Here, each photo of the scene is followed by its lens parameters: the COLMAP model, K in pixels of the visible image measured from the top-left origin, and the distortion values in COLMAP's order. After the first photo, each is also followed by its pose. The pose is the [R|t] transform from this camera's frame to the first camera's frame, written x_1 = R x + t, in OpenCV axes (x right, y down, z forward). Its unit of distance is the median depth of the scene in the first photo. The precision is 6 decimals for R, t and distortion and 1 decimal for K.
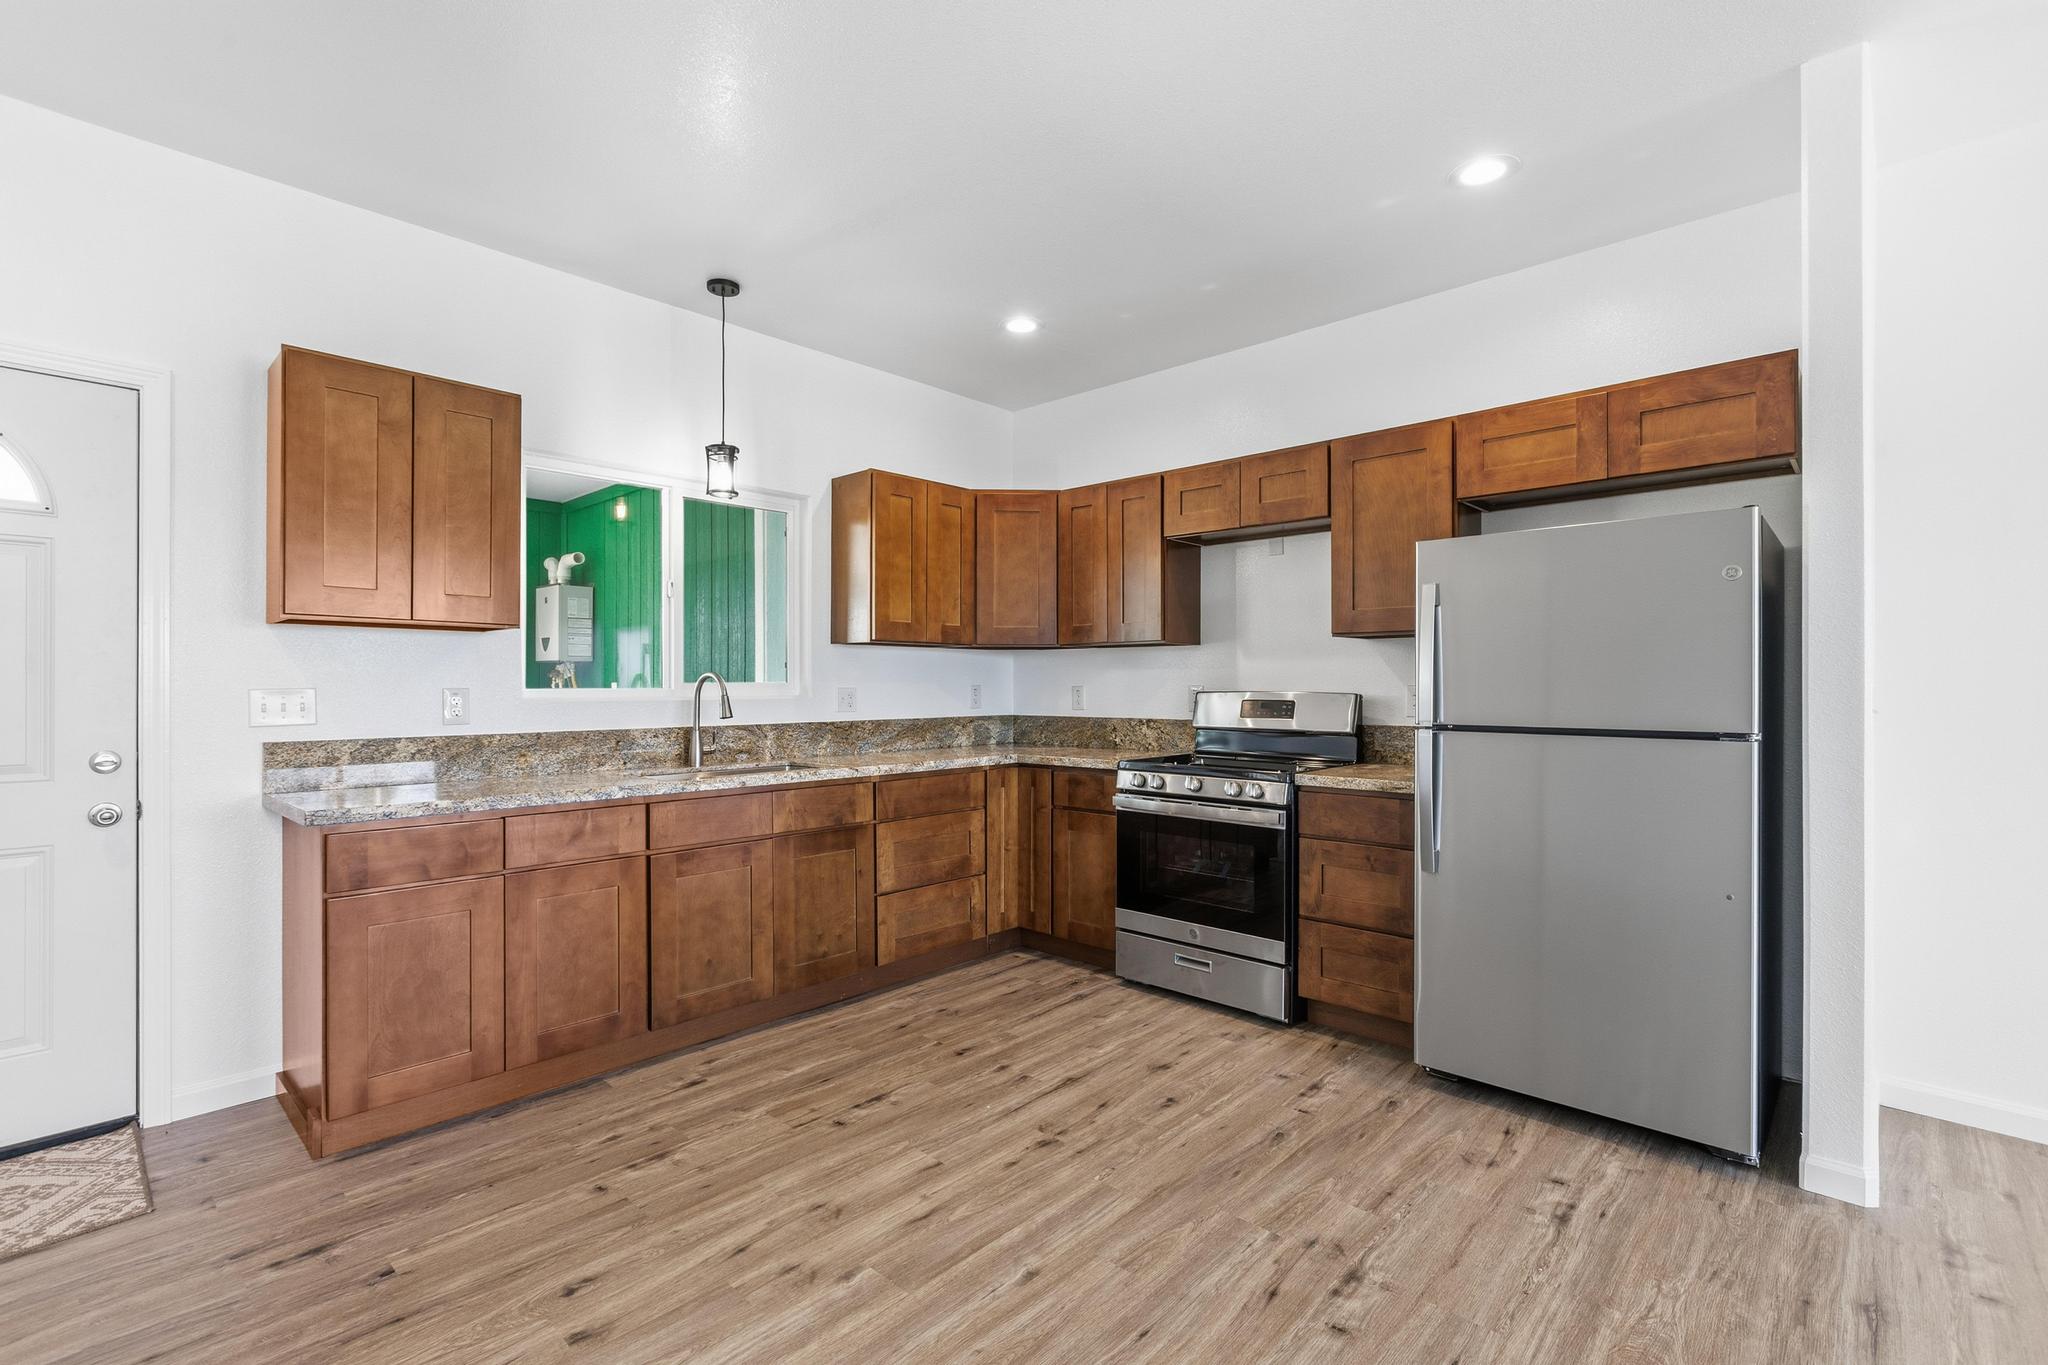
lens RADIAL K [[924.1, 0, 1025.4], [0, 924.1, 685.3], [0, 0, 1]] dist [-0.000488, 0.000447]
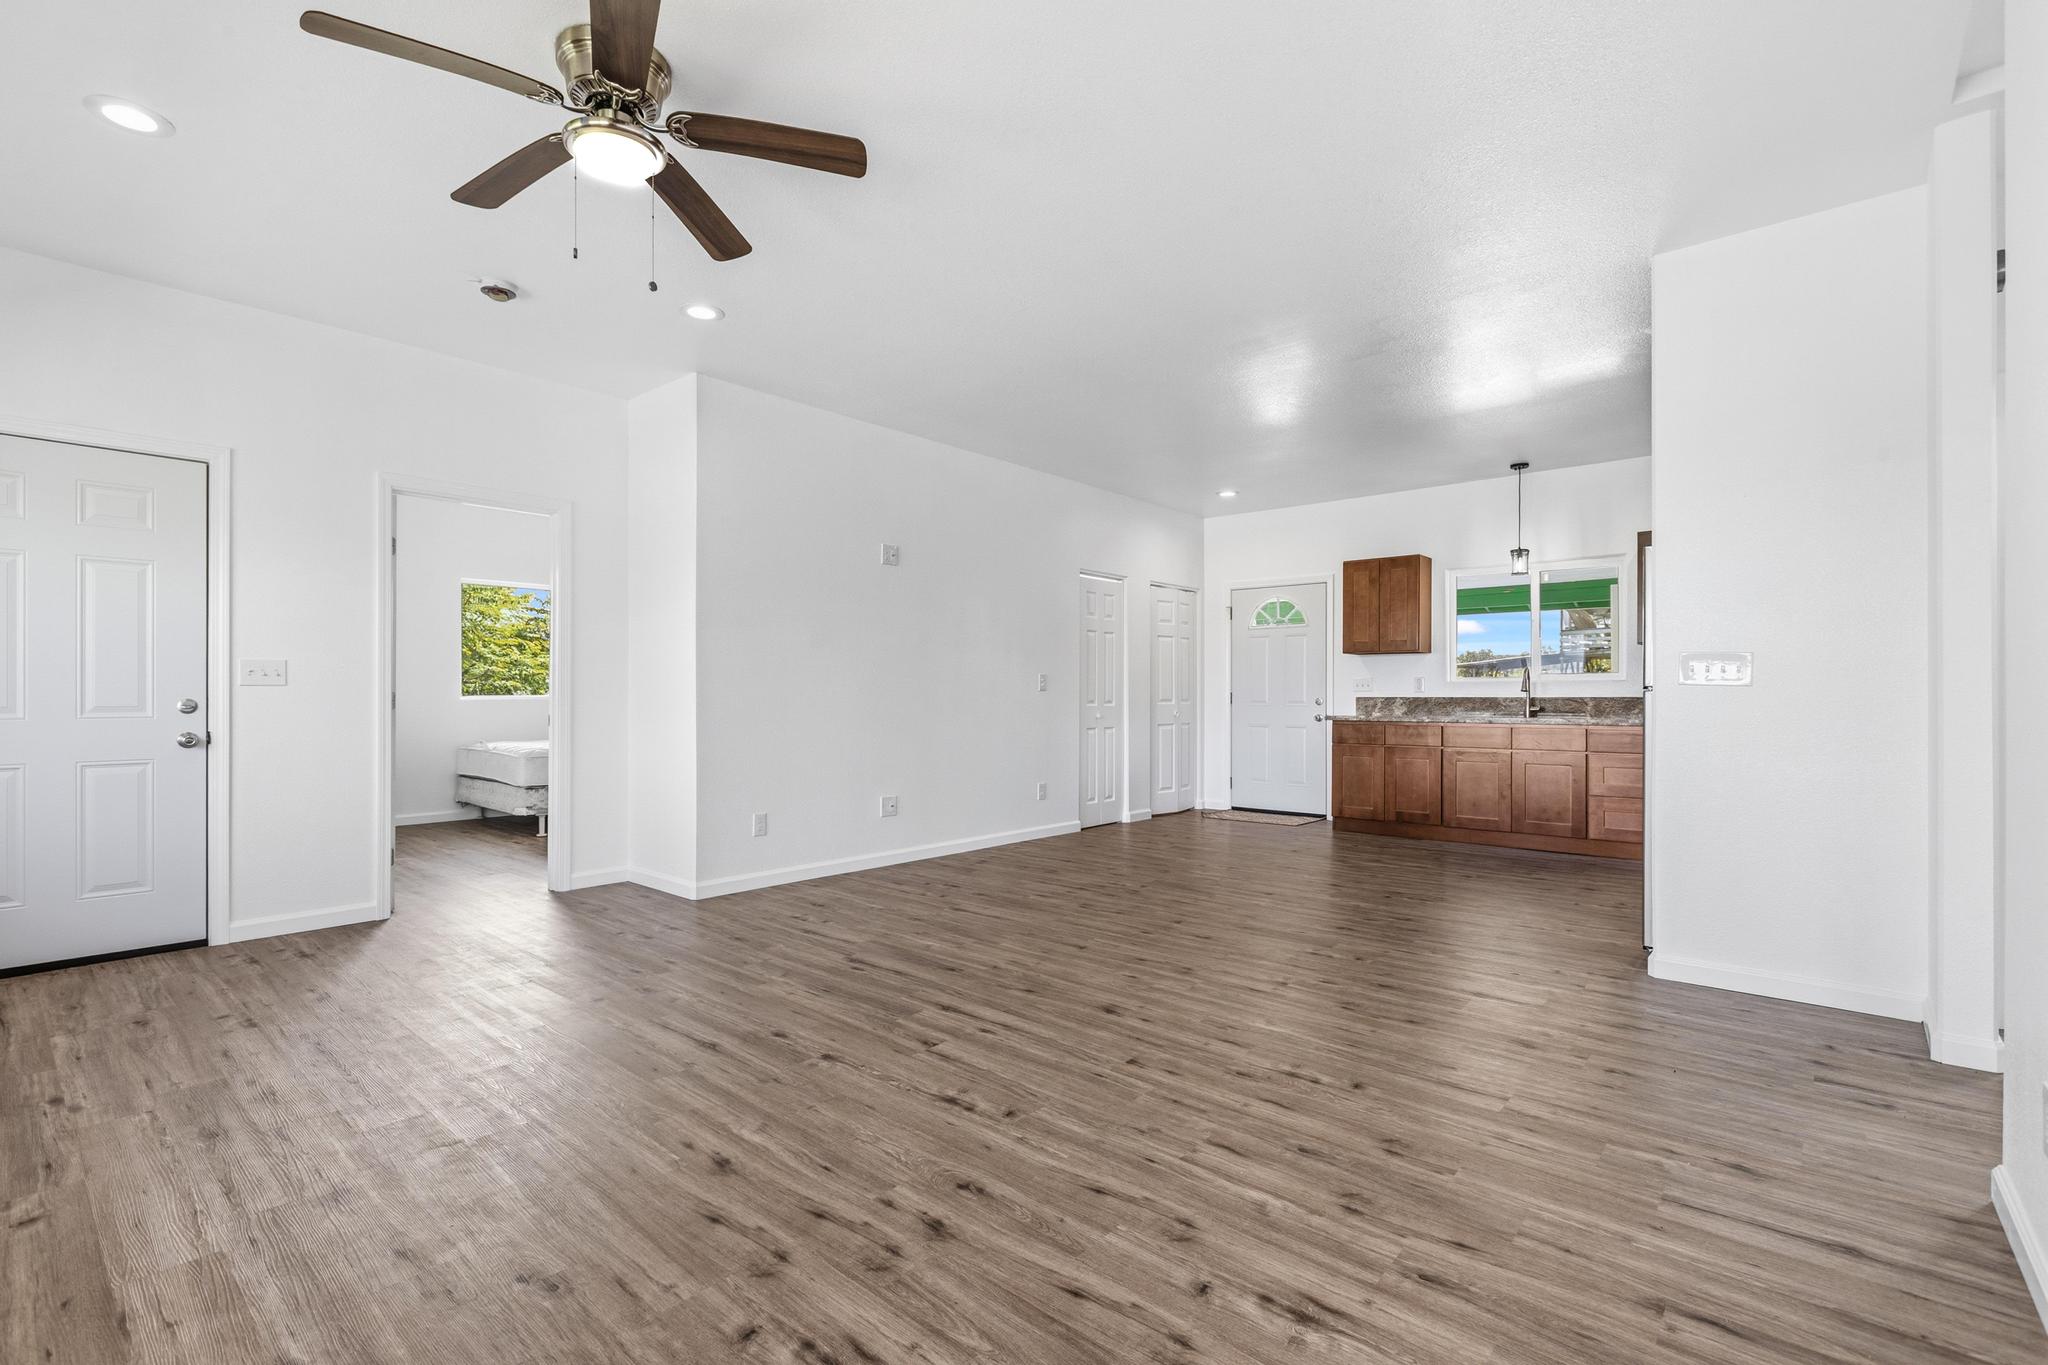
lens RADIAL K [[924.1, 0, 1024.4], [0, 924.1, 693.0], [0, 0, 1]] dist [-0.000488, 0.000447]
pose [[0.034281, -0.005203, -0.999399, 1.550722], [-0.002602, 0.999983, -0.005295, 0.052469], [0.999409, 0.002782, 0.034267, -0.090133]]
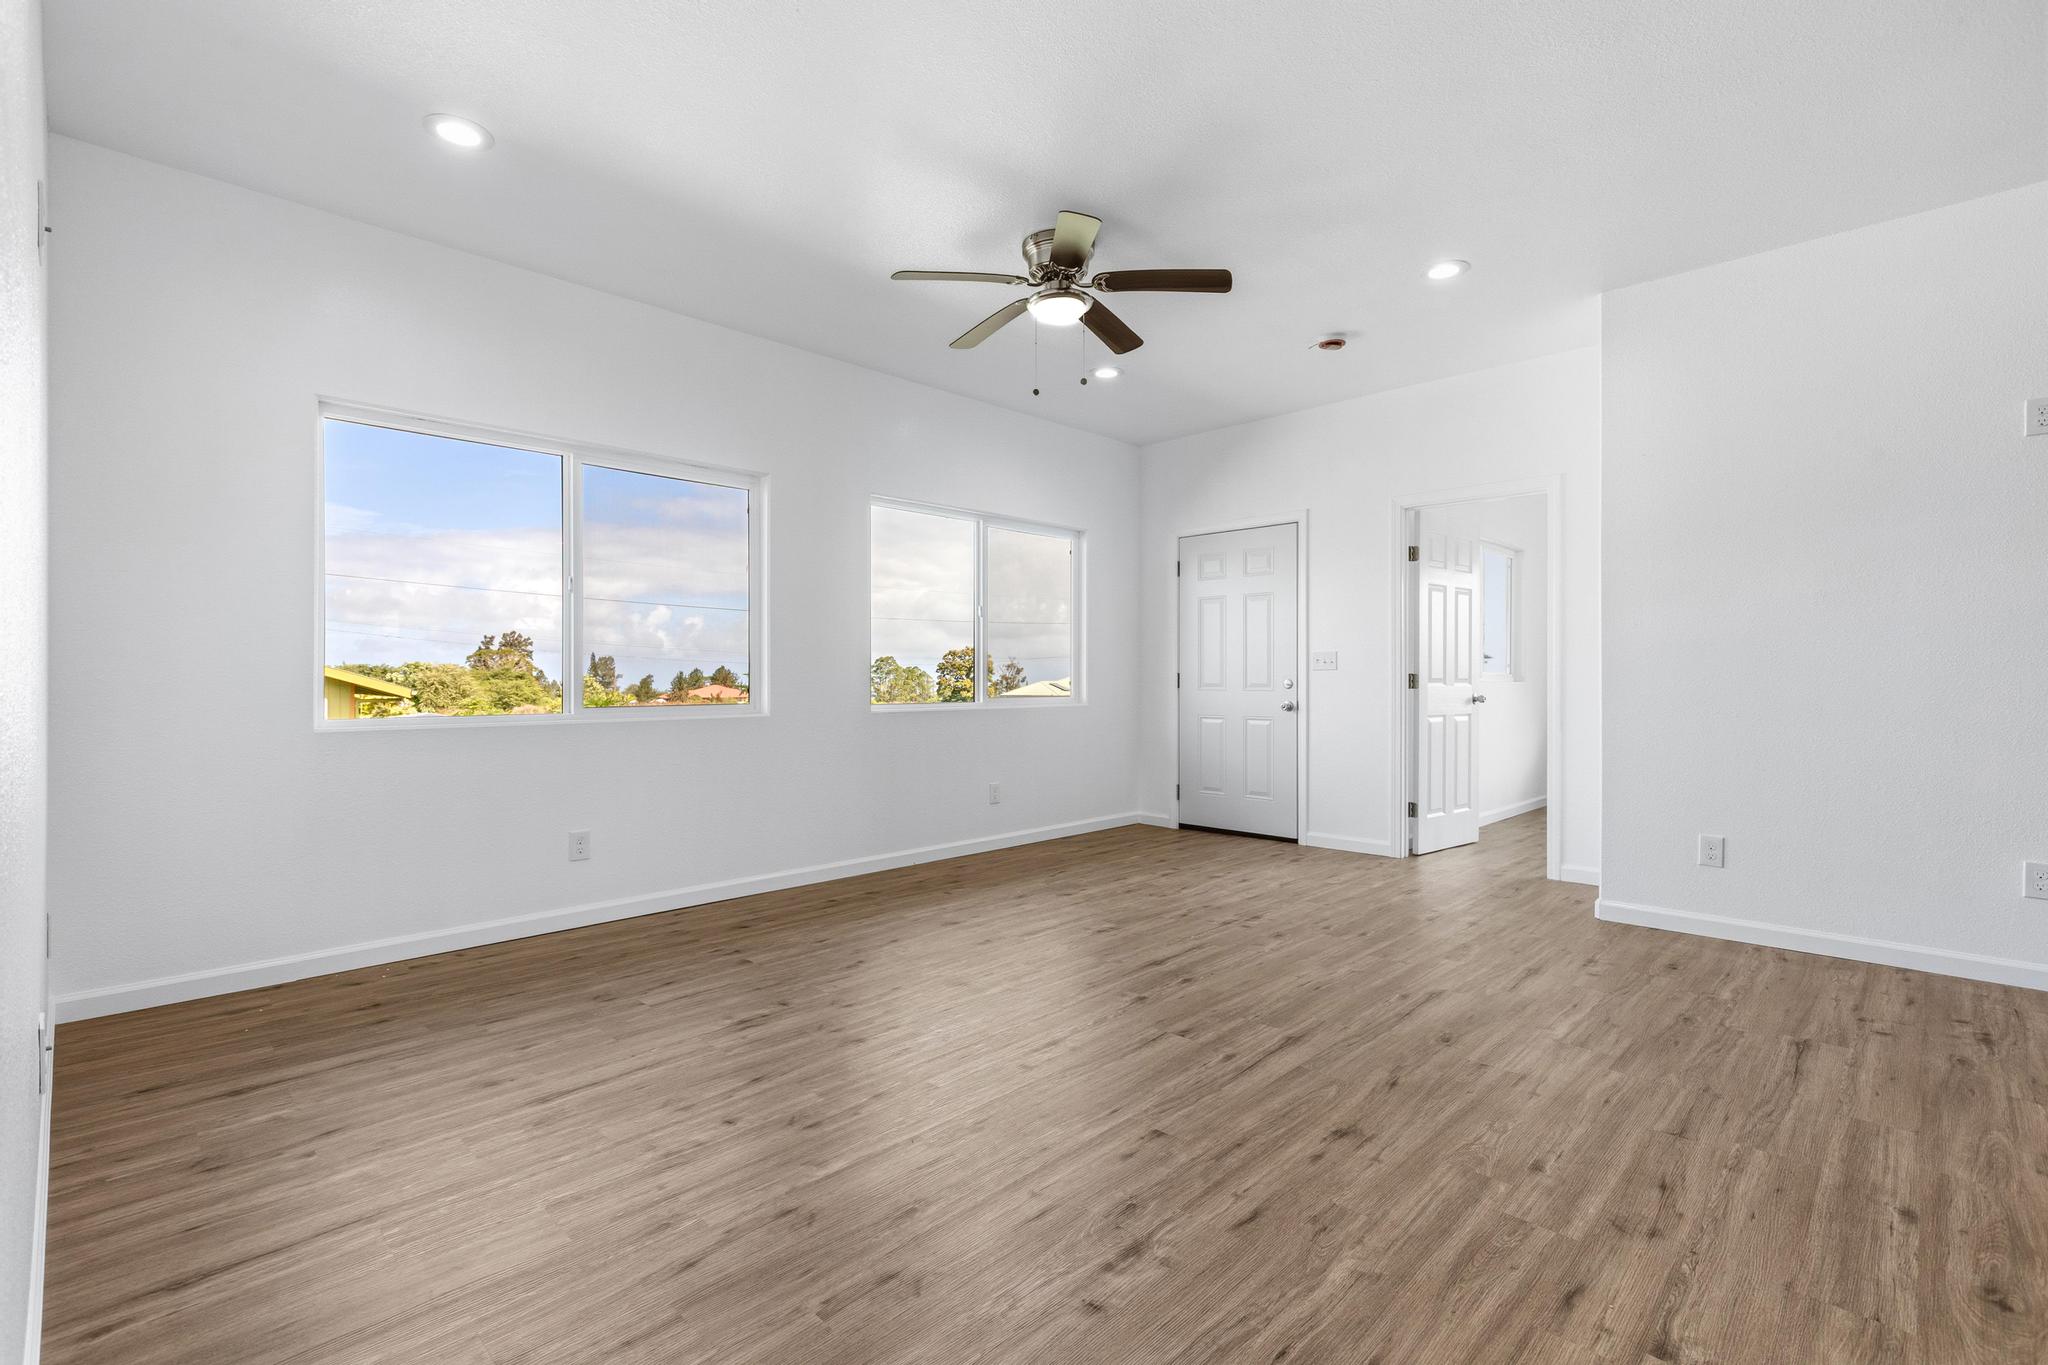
lens RADIAL K [[924.1, 0, 1024.1], [0, 924.1, 679.4], [0, 0, 1]] dist [-0.000488, 0.000447]
pose [[-0.999479, -0.002212, 0.032194, 0.860171], [-0.002043, 0.999984, 0.005255, 0.047993], [-0.032206, 0.005187, -0.999468, 0.639561]]
